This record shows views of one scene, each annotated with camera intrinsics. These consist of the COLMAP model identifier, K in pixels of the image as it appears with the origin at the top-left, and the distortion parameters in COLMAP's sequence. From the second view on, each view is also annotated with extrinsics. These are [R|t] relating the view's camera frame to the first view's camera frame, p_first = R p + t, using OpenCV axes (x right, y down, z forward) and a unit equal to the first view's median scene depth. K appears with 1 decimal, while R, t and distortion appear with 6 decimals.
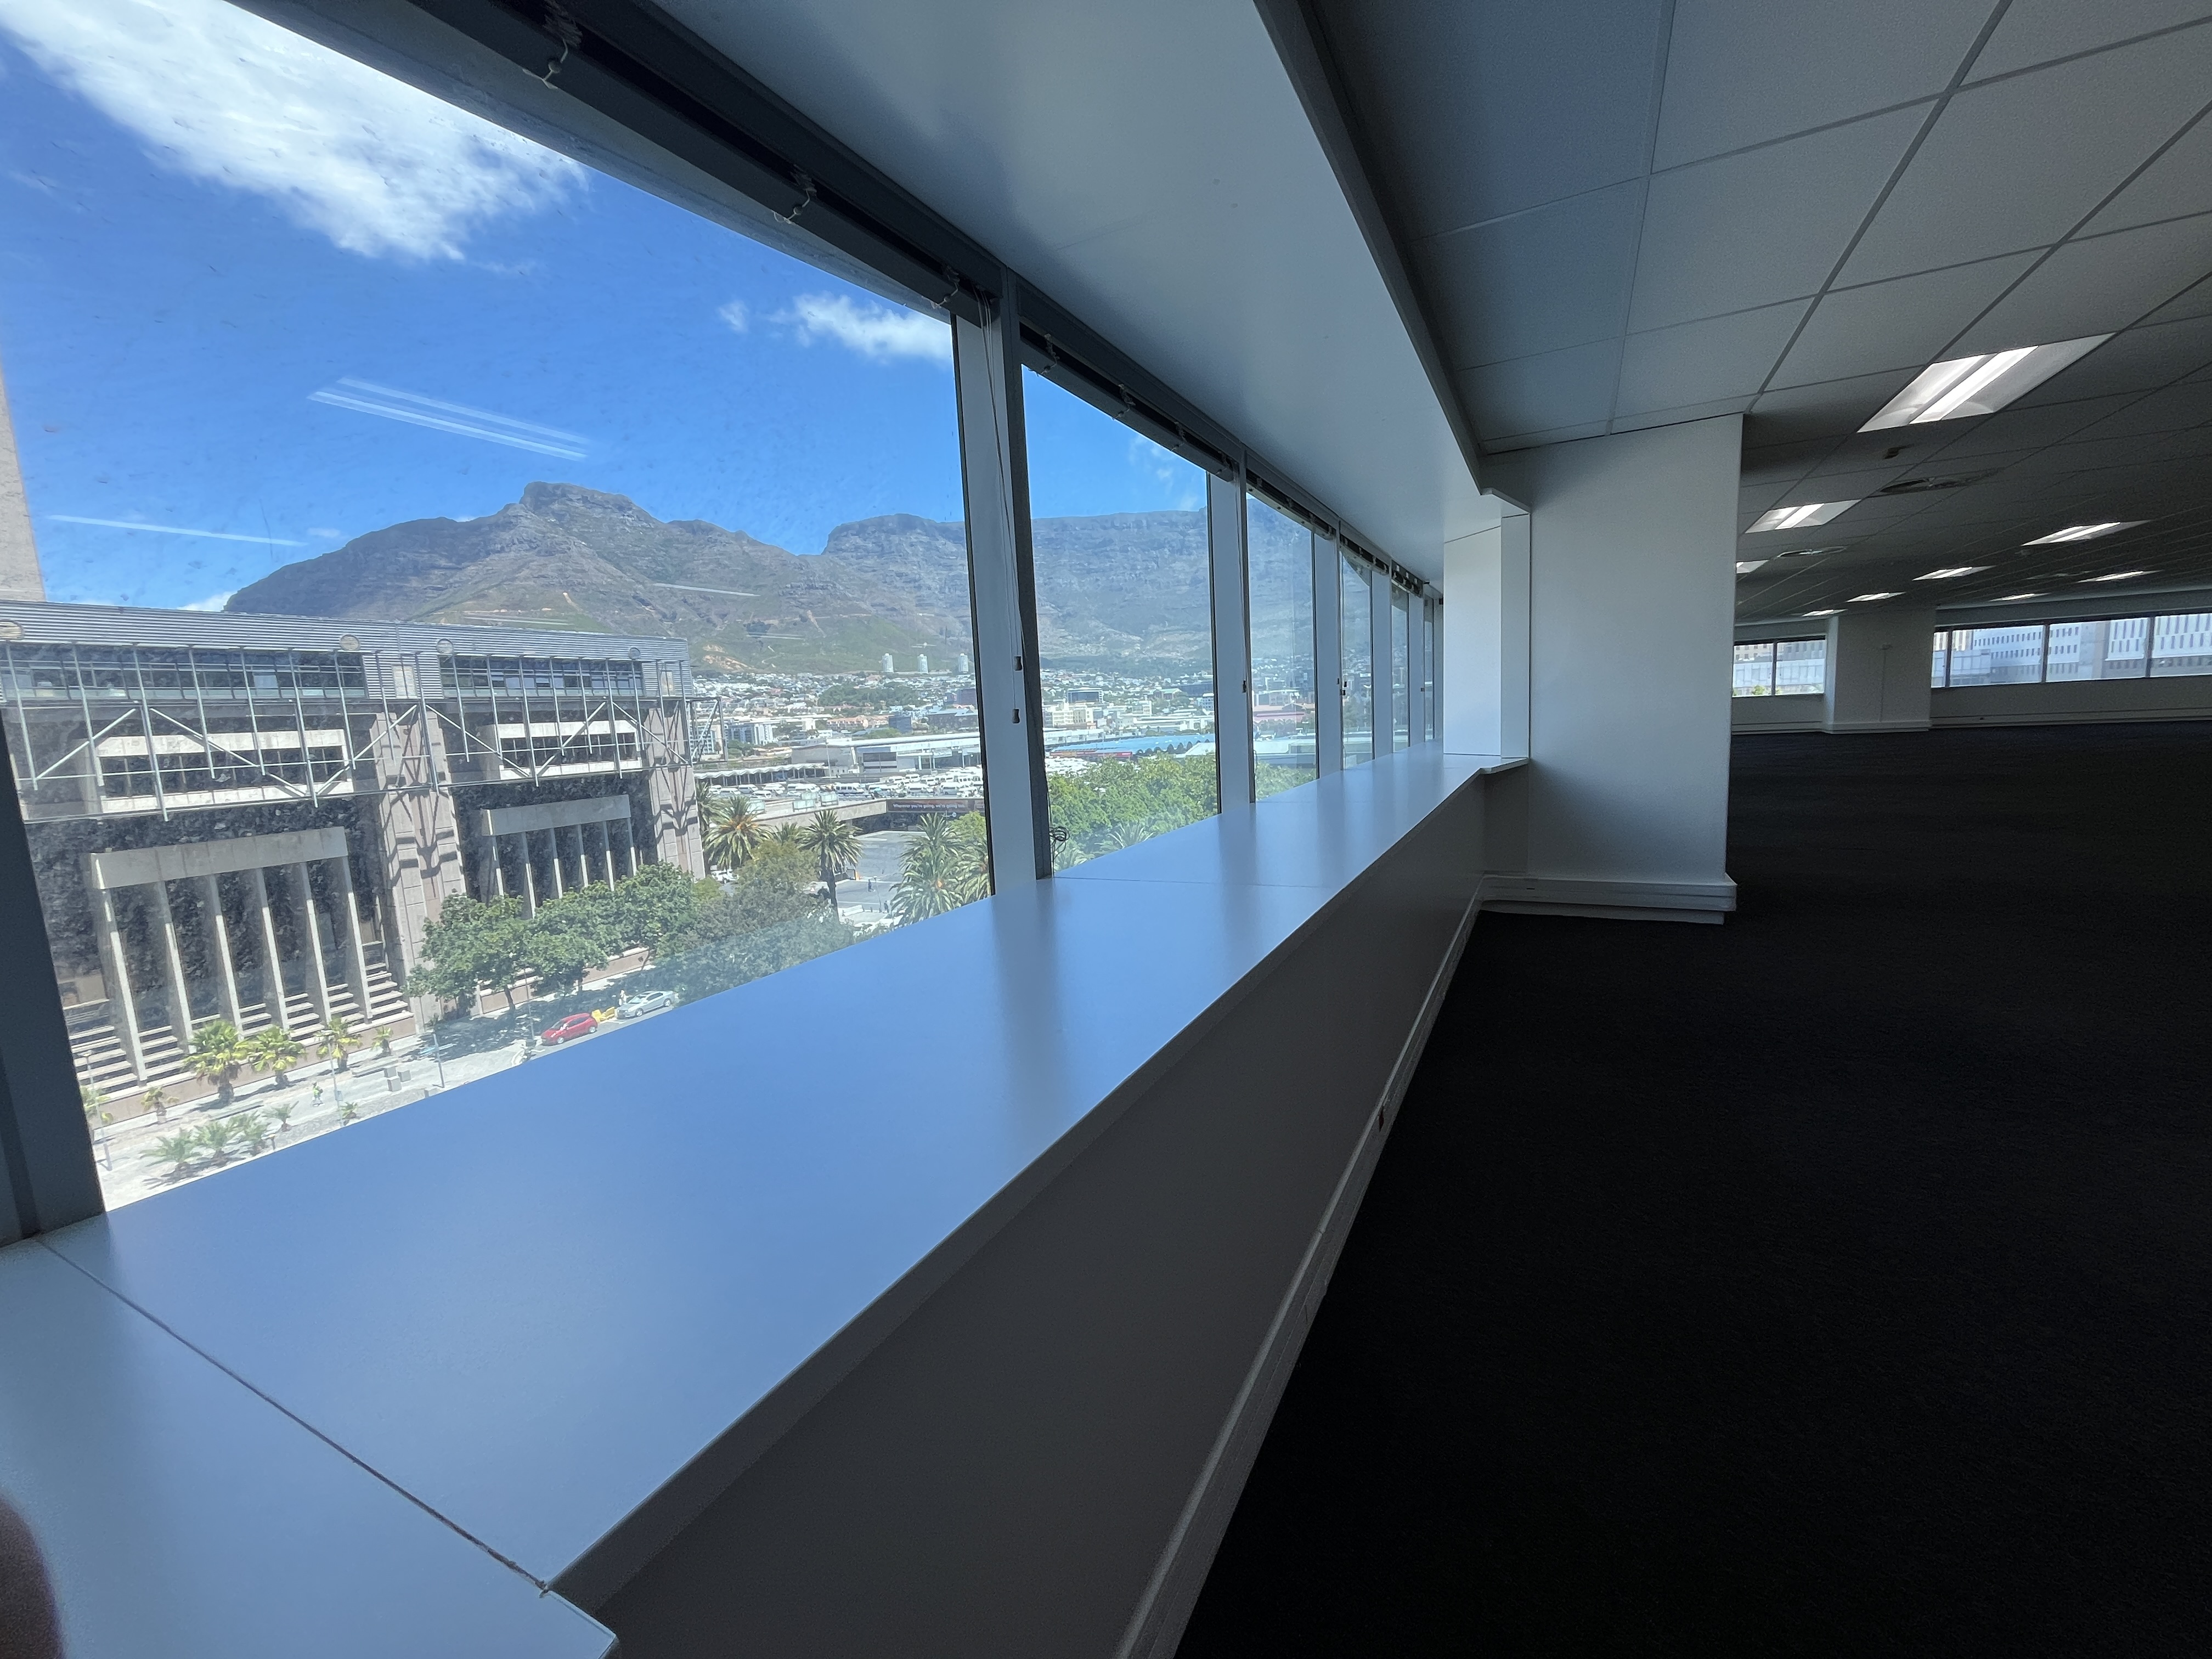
lens RADIAL K [[898.9, 0, 1105.1], [0, 898.9, 826.5], [0, 0, 1]] dist [-0.003374, 0.000338]
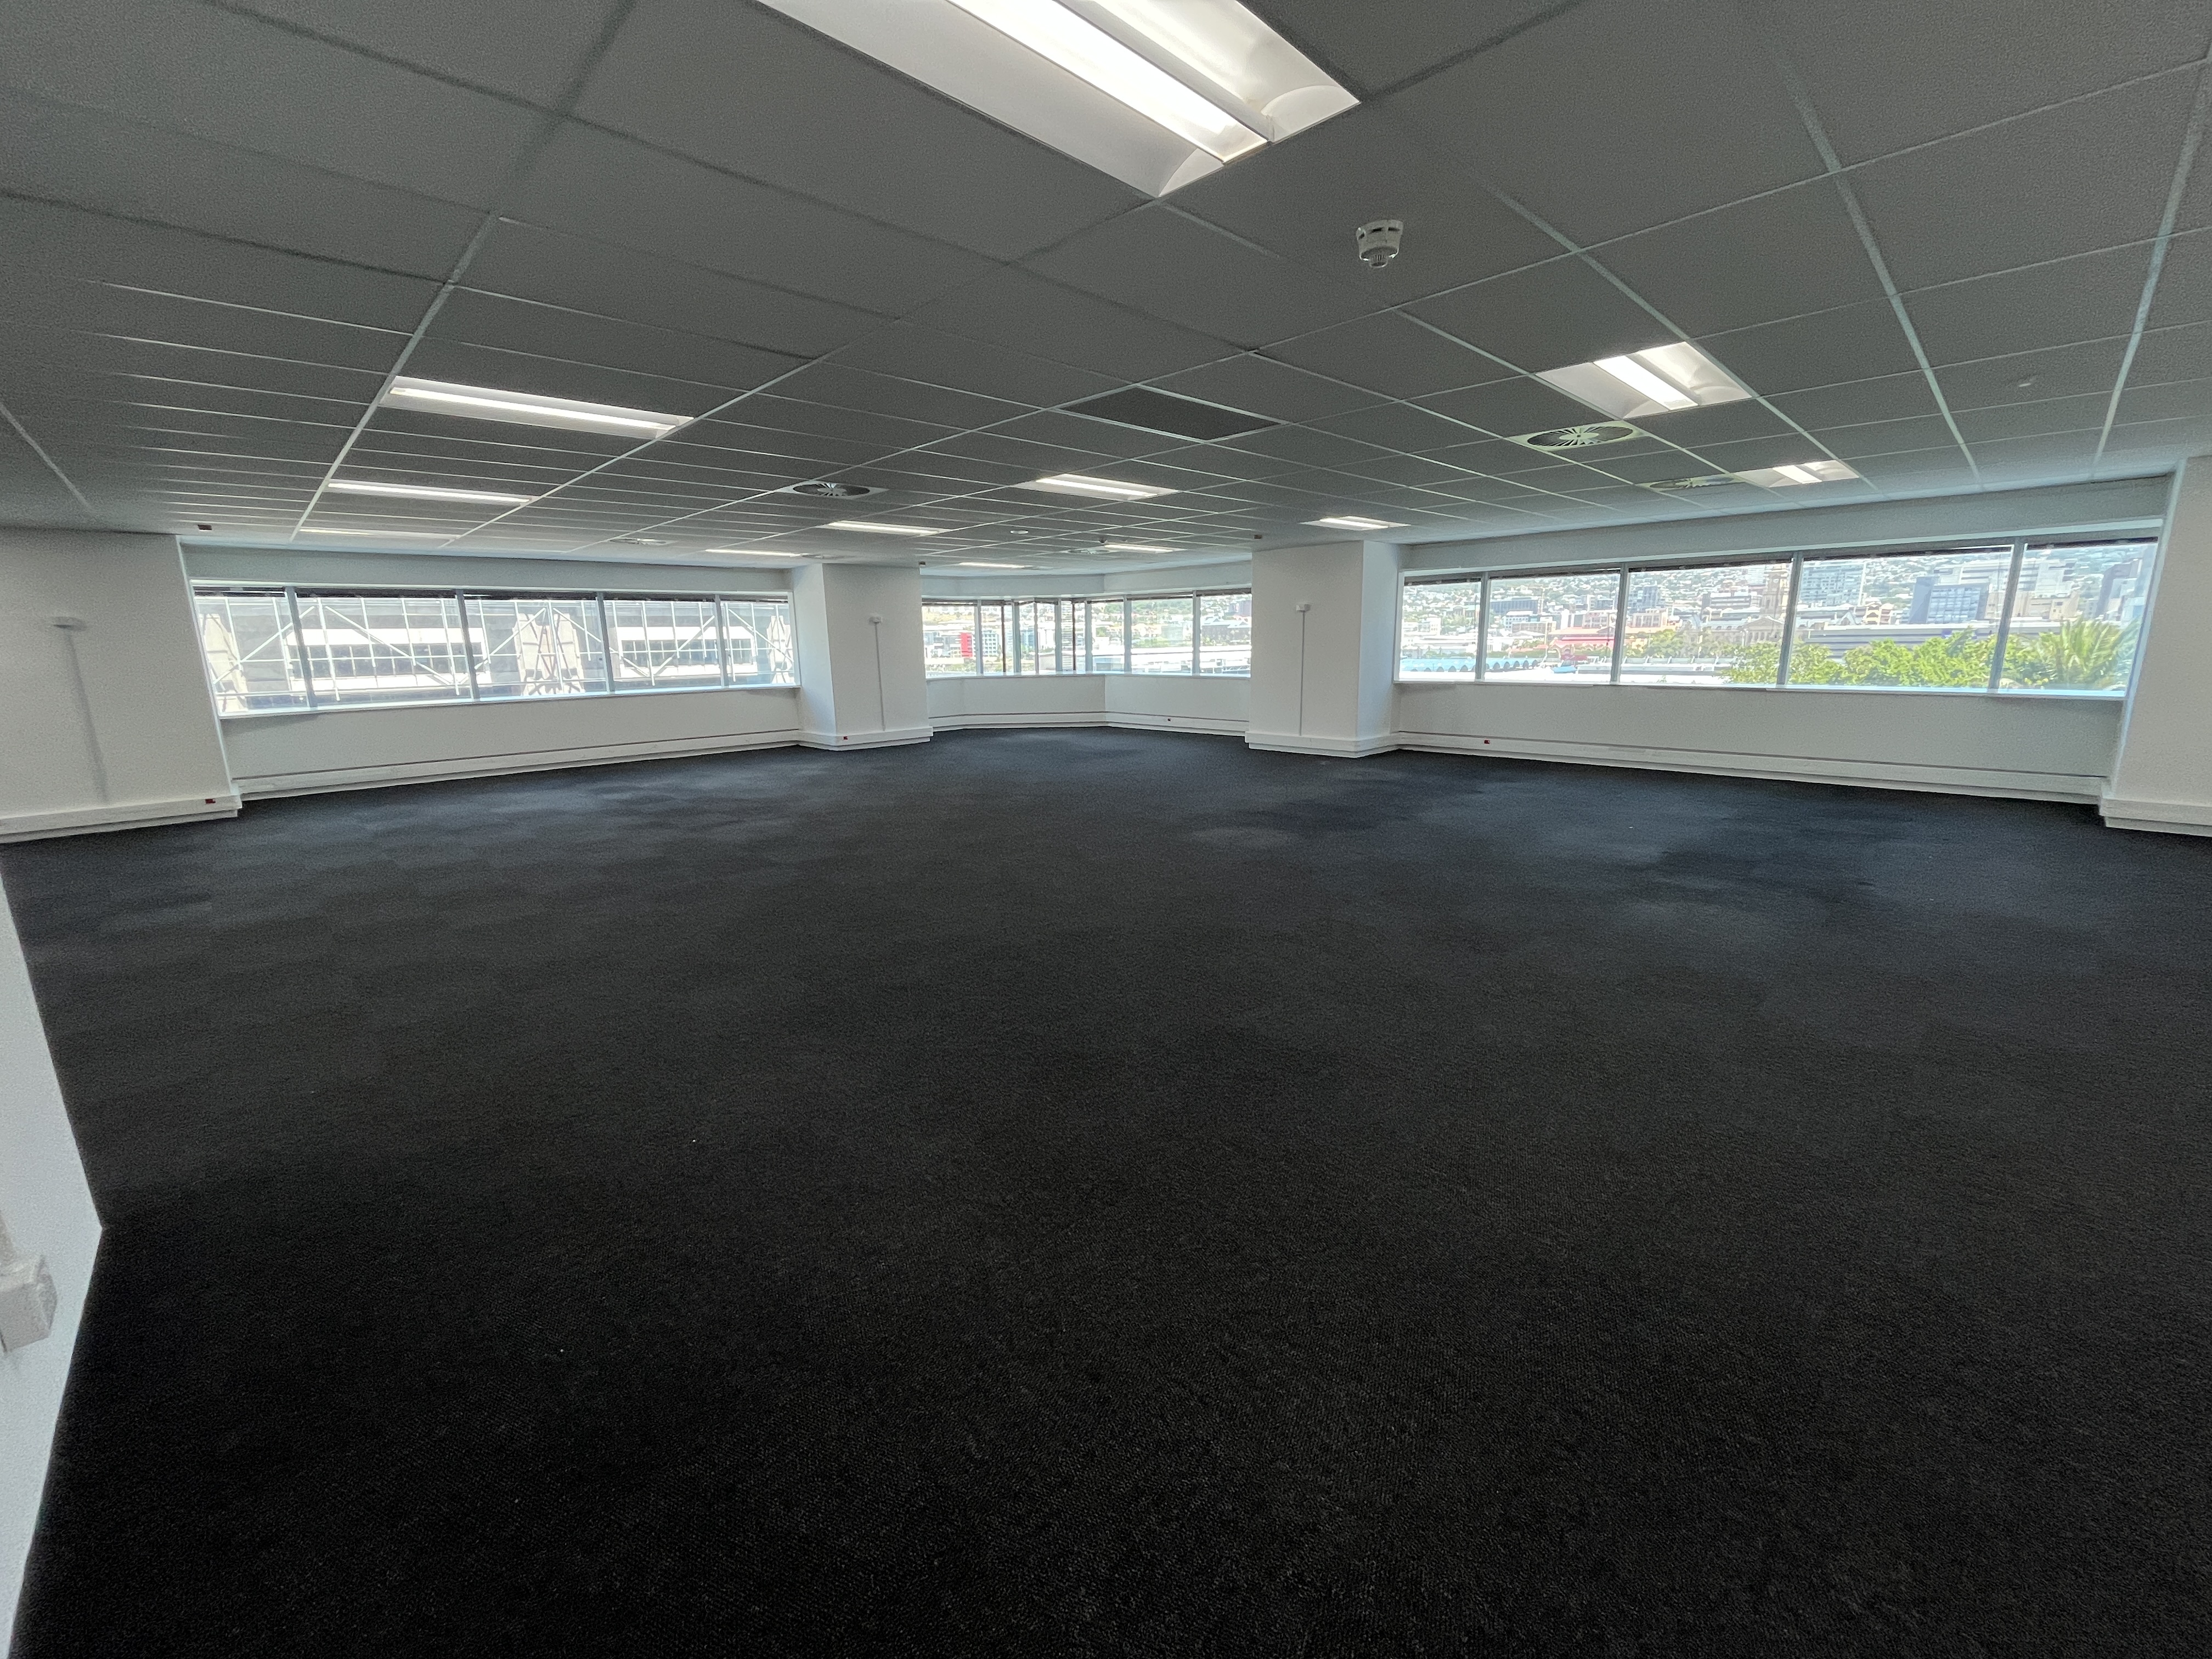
lens RADIAL K [[898.9, 0, 1099.2], [0, 898.9, 822.4], [0, 0, 1]] dist [-0.003374, 0.000338]
pose [[0.947209, 0.100530, -0.304448, 0.267079], [-0.072235, 0.992071, 0.102845, -0.032268], [0.312373, -0.075424, 0.946961, 0.112164]]
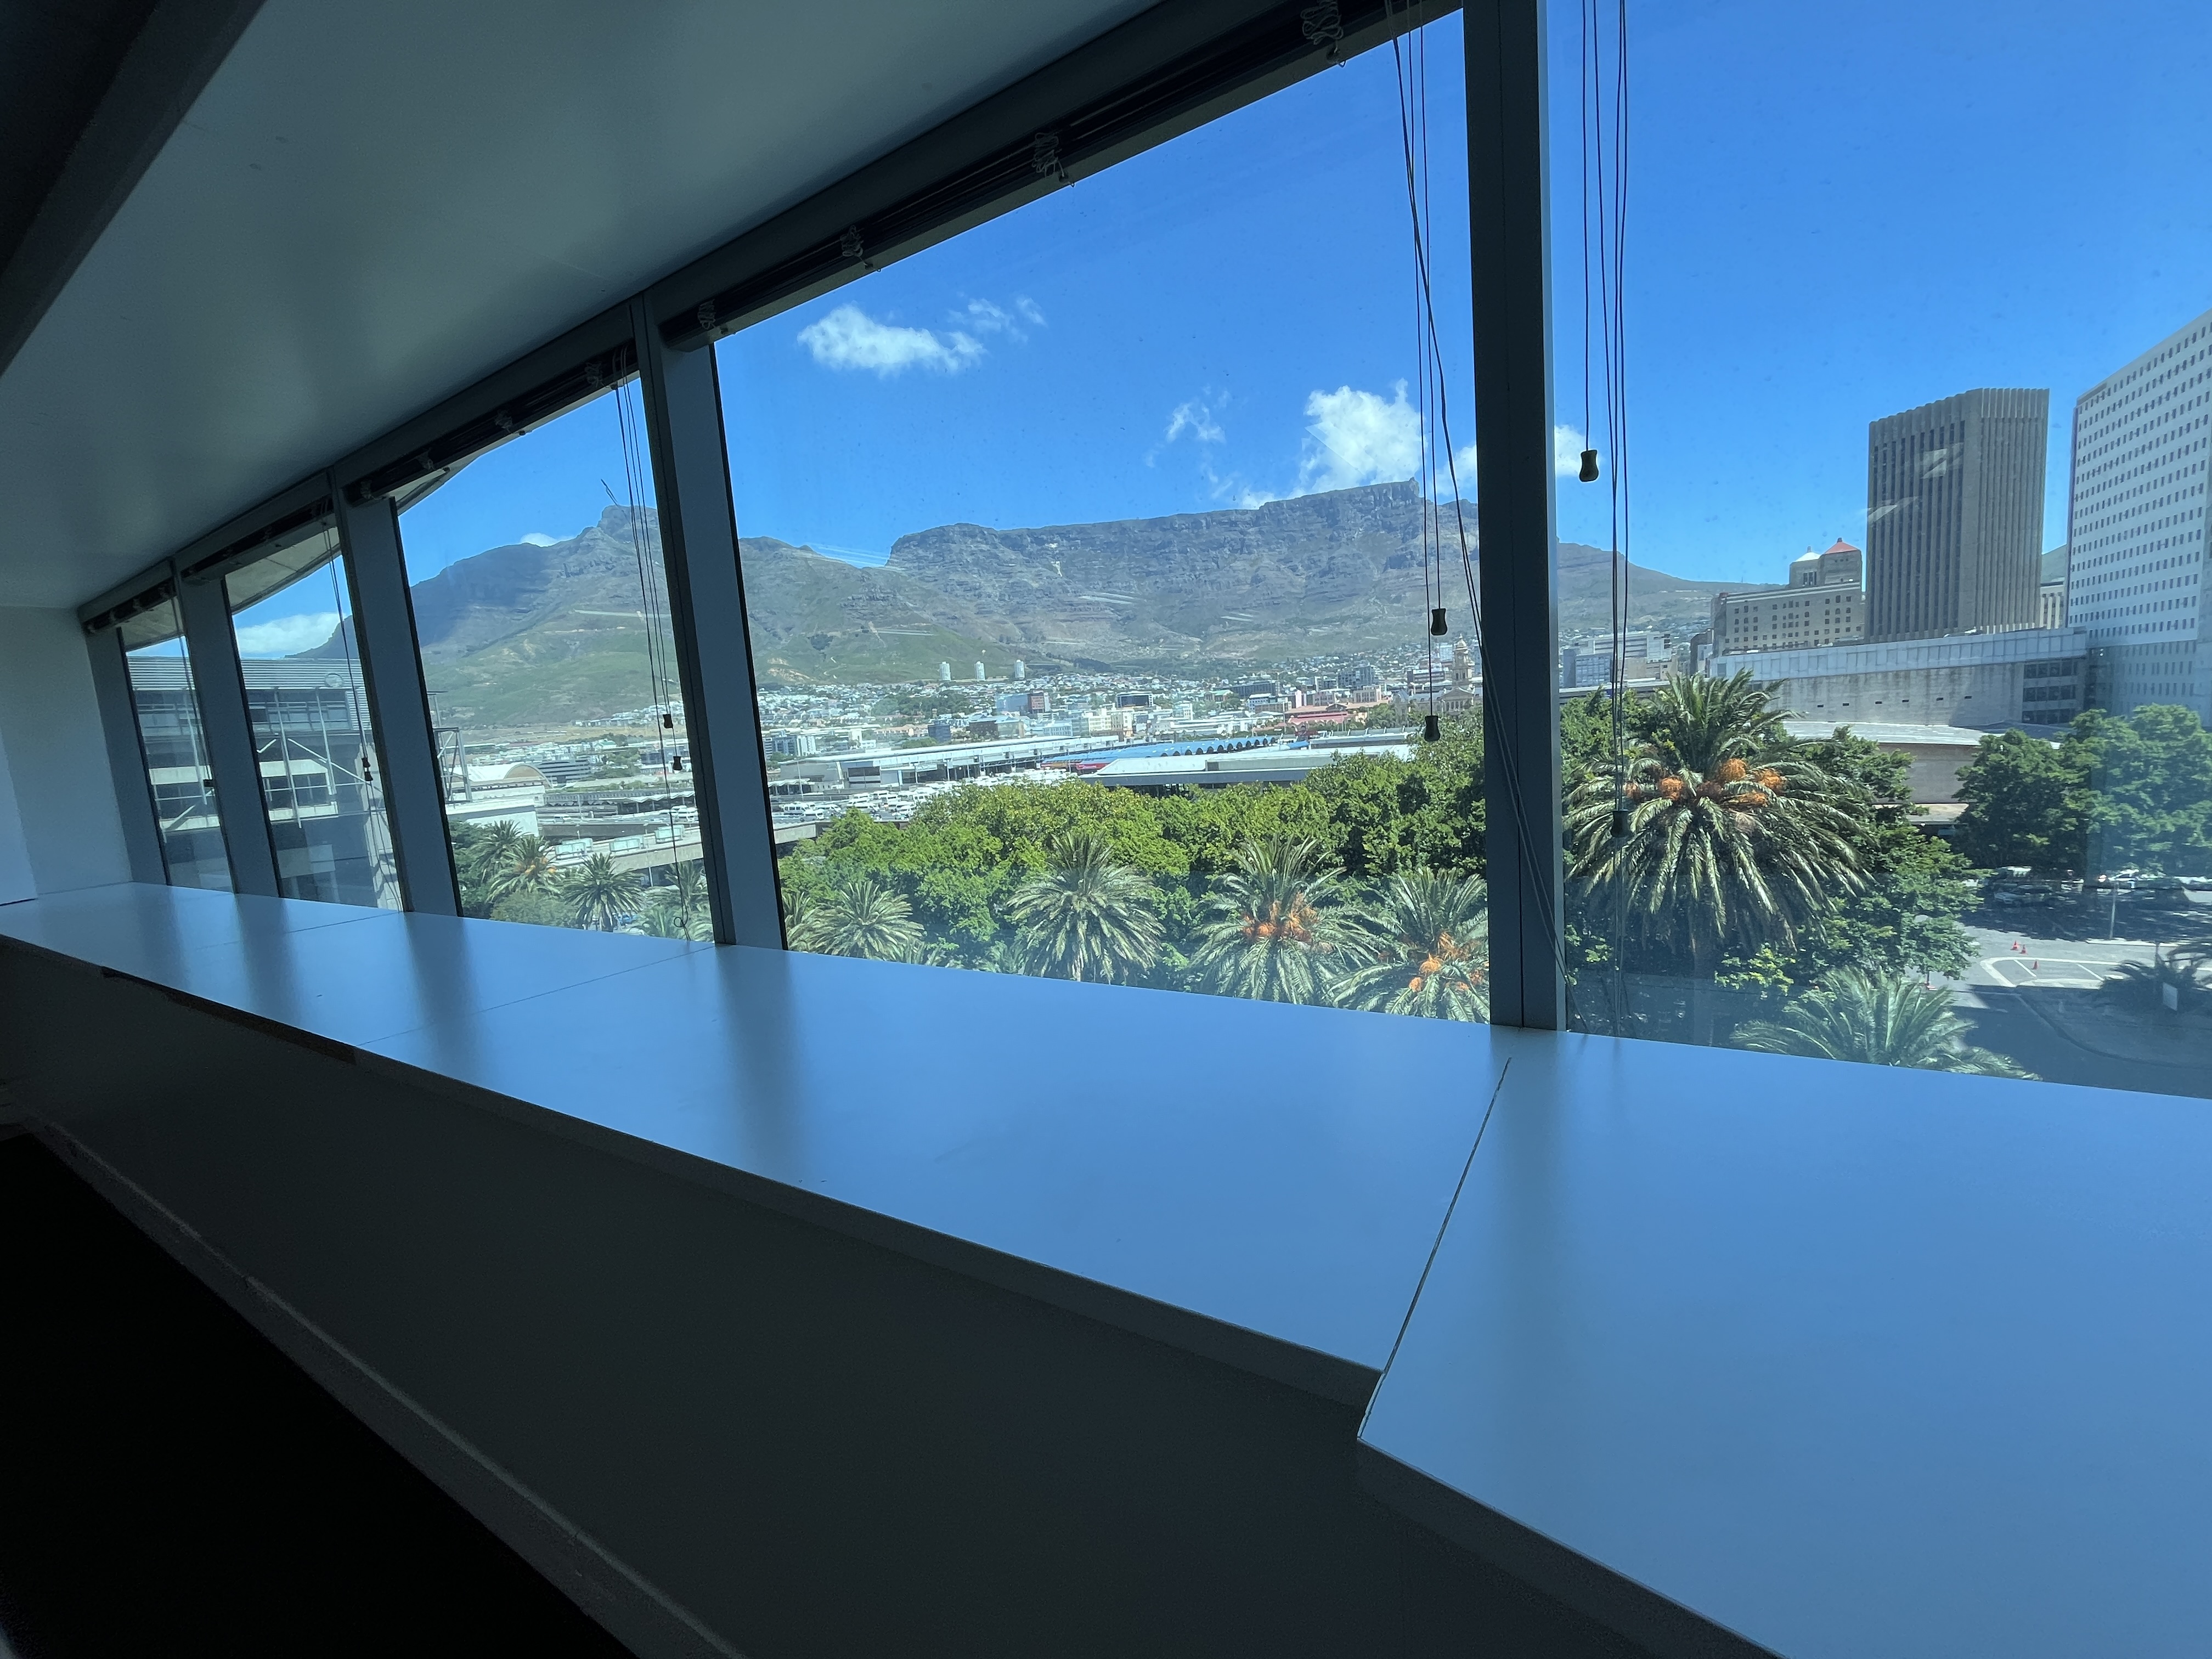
lens RADIAL K [[898.9, 0, 1103.0], [0, 898.9, 829.8], [0, 0, 1]] dist [-0.003374, 0.000338]
pose [[0.997104, -0.012111, -0.075083, 0.335091], [0.012116, 0.999927, -0.000387, -0.049209], [0.075082, -0.000524, 0.997177, 0.243073]]
